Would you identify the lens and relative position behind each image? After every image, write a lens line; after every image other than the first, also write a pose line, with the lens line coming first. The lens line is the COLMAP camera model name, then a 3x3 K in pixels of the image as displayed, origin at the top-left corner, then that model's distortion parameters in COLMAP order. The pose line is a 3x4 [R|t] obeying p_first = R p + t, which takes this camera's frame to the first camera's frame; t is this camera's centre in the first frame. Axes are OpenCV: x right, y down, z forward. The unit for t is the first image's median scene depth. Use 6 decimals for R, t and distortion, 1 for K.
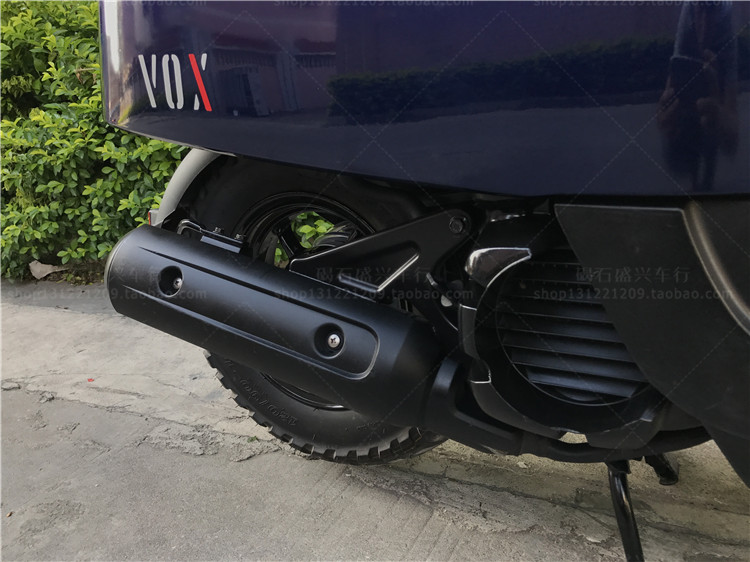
lens RADIAL K [[618.3, 0, 370.6], [0, 618.3, 279.8], [0, 0, 1]] dist [0.006999, 0.005108]
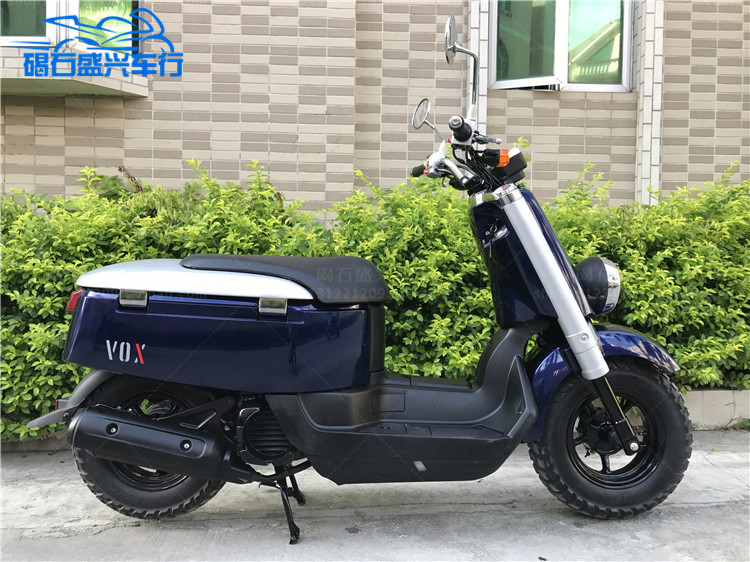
lens RADIAL K [[616.6, 0, 371.2], [0, 616.6, 281.6], [0, 0, 1]] dist [0.006380, 0.006265]
pose [[0.859290, 0.064942, 0.507349, -0.353199], [0.075496, 0.964939, -0.251382, 0.064977], [-0.505886, 0.254313, 0.824260, -0.833491]]
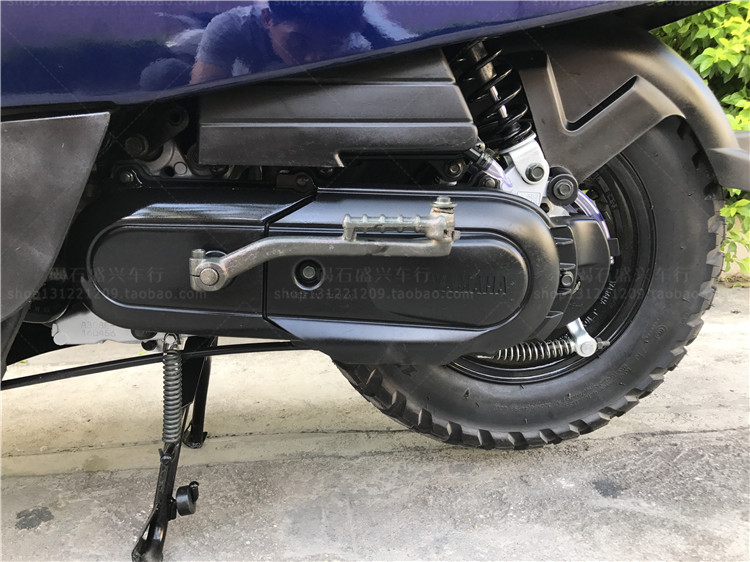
lens RADIAL K [[616.8, 0, 373.1], [0, 616.8, 278.1], [0, 0, 1]] dist [0.003846, 0.008015]
pose [[0.856935, -0.049845, 0.513009, 0.315860], [0.099919, 0.992497, -0.070473, 0.109829], [-0.505647, 0.111651, 0.855485, -0.191151]]
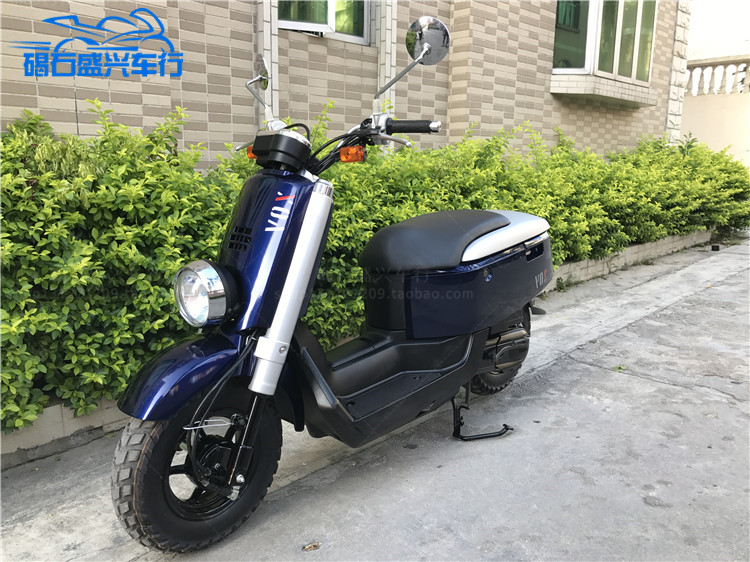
lens RADIAL K [[615.8, 0, 374.0], [0, 615.8, 279.2], [0, 0, 1]] dist [-0.000996, 0.007631]
pose [[0.295487, -0.099163, 0.950186, -1.223287], [0.244779, 0.969256, 0.025032, -0.254390], [-0.923456, 0.225189, 0.310675, -0.092447]]
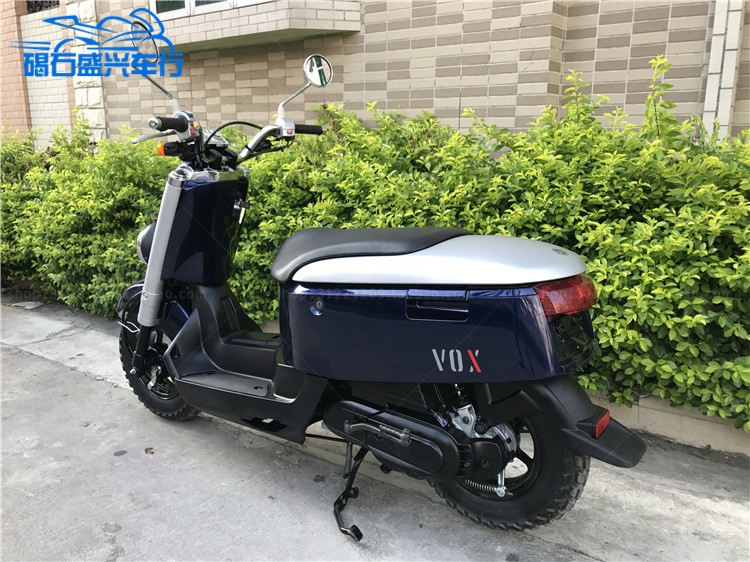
lens RADIAL K [[616.8, 0, 373.1], [0, 616.8, 278.1], [0, 0, 1]] dist [0.003846, 0.008015]
pose [[0.987042, 0.106276, -0.120227, 0.578242], [-0.114104, 0.991643, -0.060200, -0.152236], [0.112825, 0.073138, 0.990920, -1.041678]]
